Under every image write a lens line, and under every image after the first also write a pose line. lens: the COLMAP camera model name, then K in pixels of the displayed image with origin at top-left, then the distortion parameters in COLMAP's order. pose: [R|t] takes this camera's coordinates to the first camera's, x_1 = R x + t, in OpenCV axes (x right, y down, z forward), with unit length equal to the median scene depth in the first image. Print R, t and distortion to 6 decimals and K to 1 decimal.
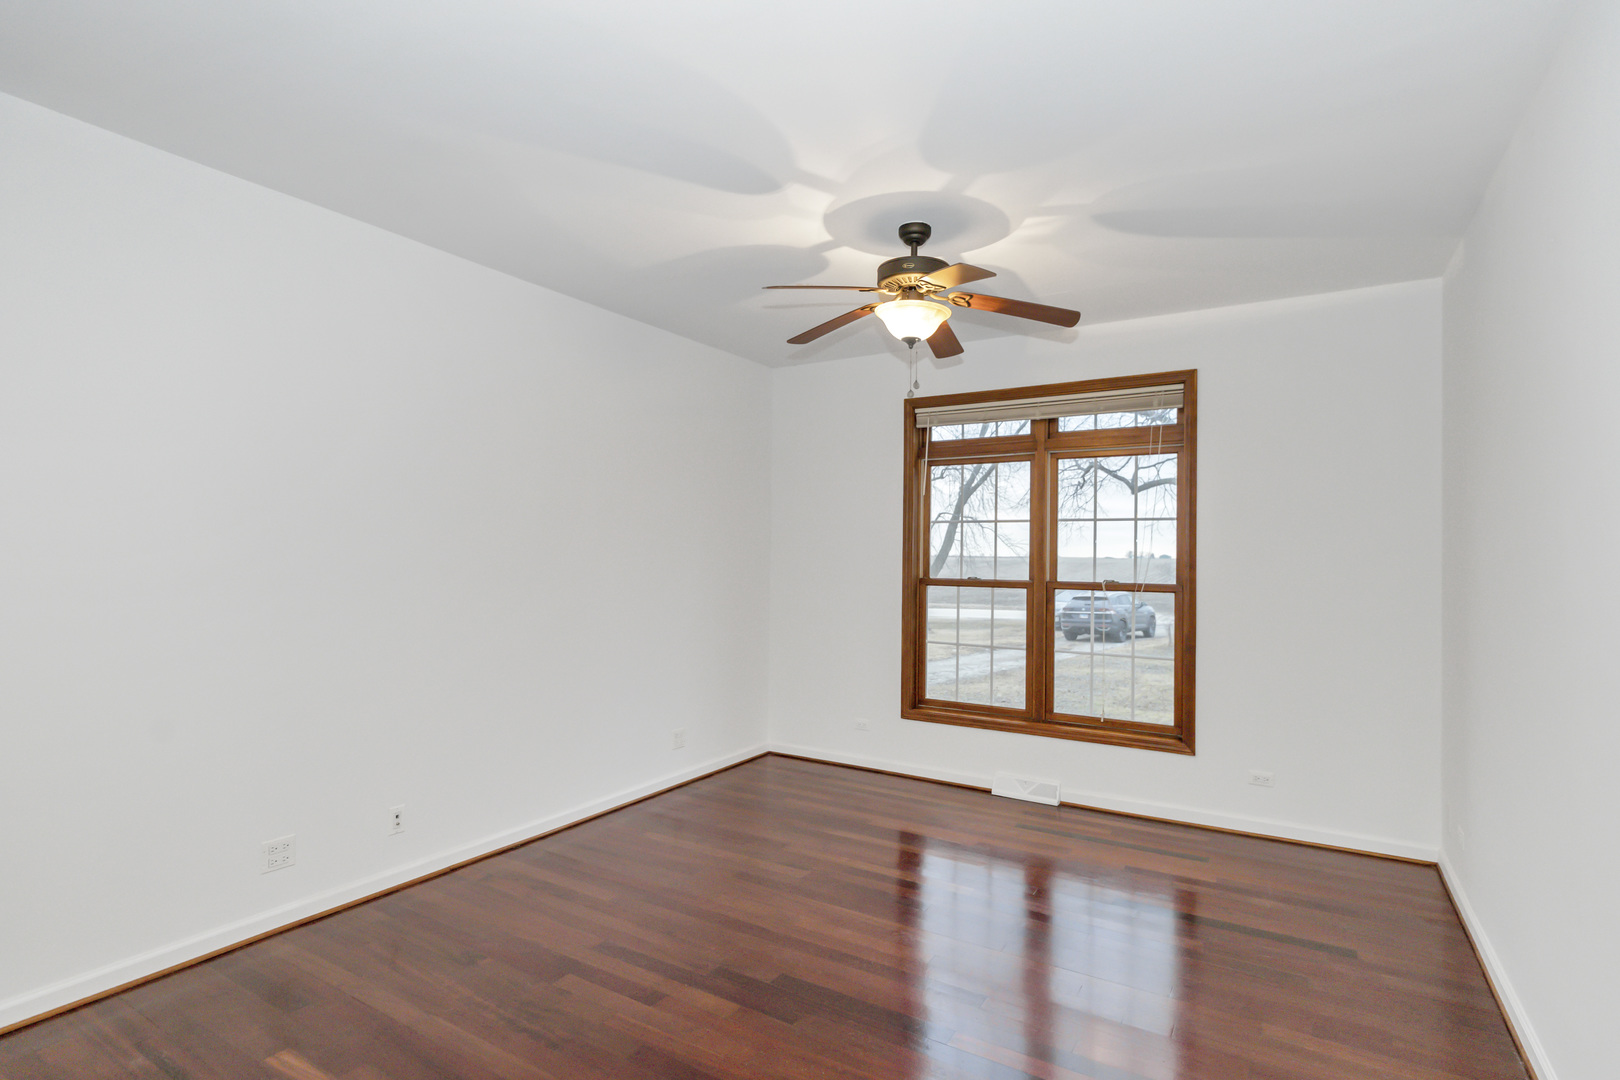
lens RADIAL K [[791.7, 0, 807.7], [0, 791.7, 550.4], [0, 0, 1]] dist [-0.021343, 0.000637]
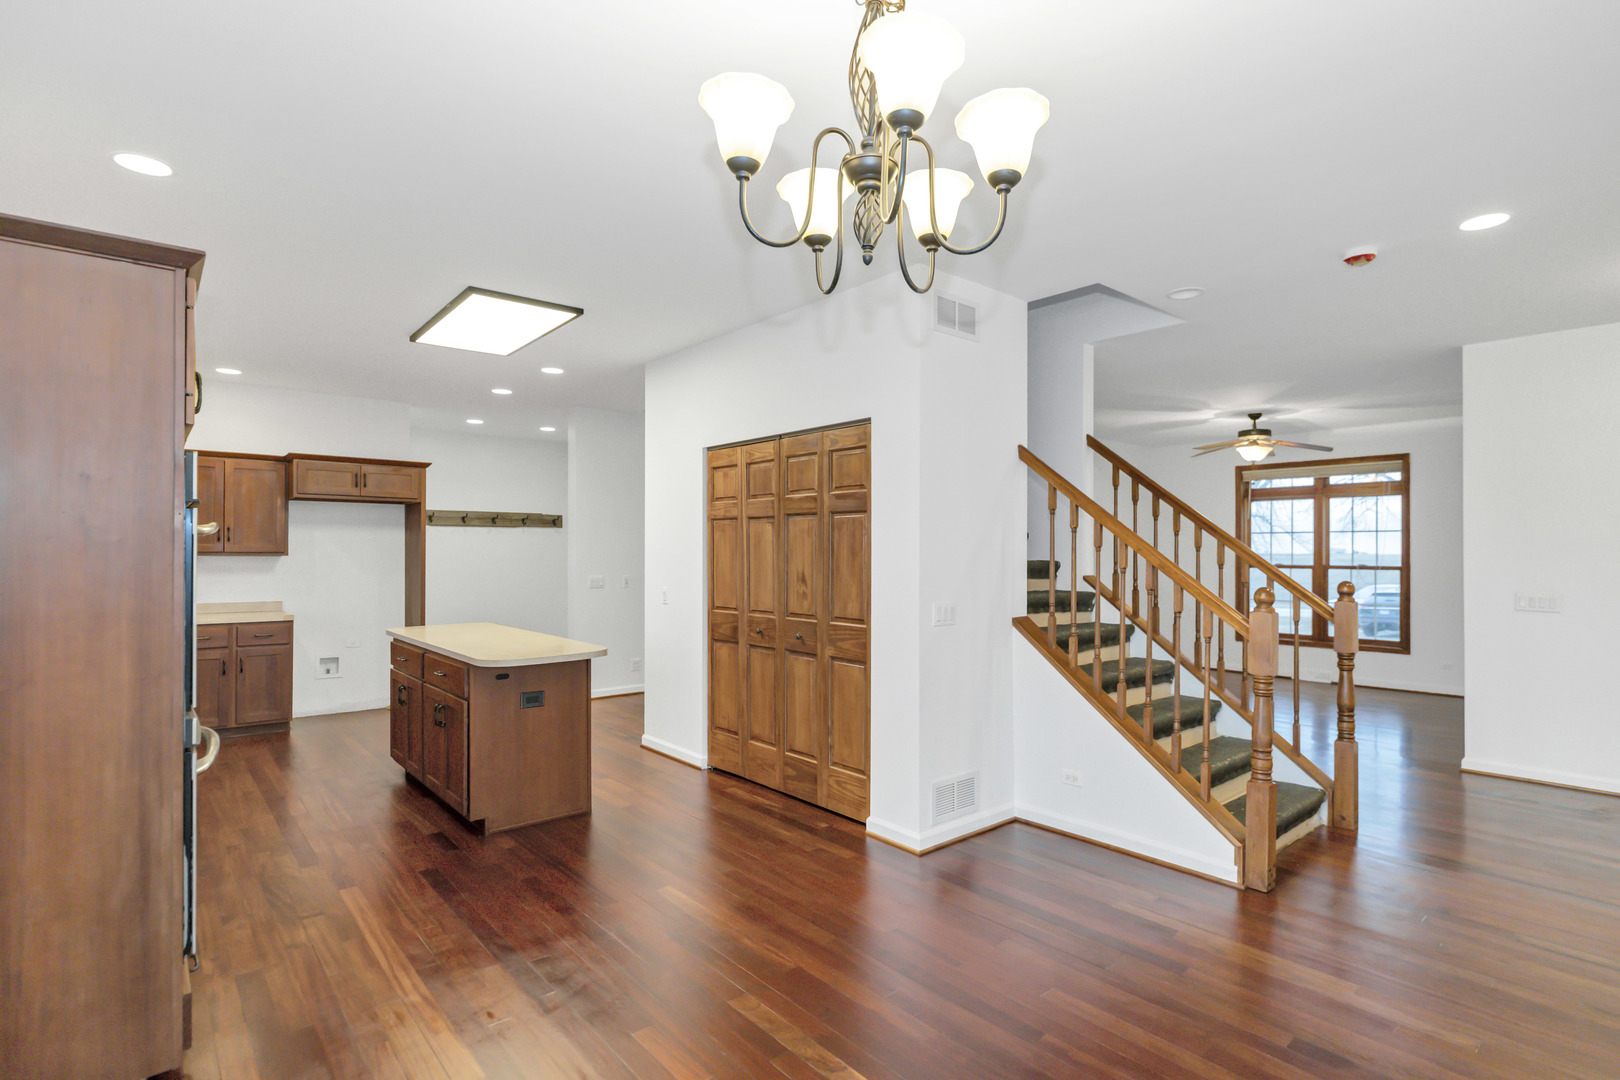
lens RADIAL K [[791.7, 0, 815.5], [0, 791.7, 539.7], [0, 0, 1]] dist [-0.021343, 0.000637]
pose [[0.954715, -0.008483, -0.297400, -0.285848], [0.005629, 0.999930, -0.010452, -0.007523], [0.297468, 0.008305, 0.954696, -1.108496]]
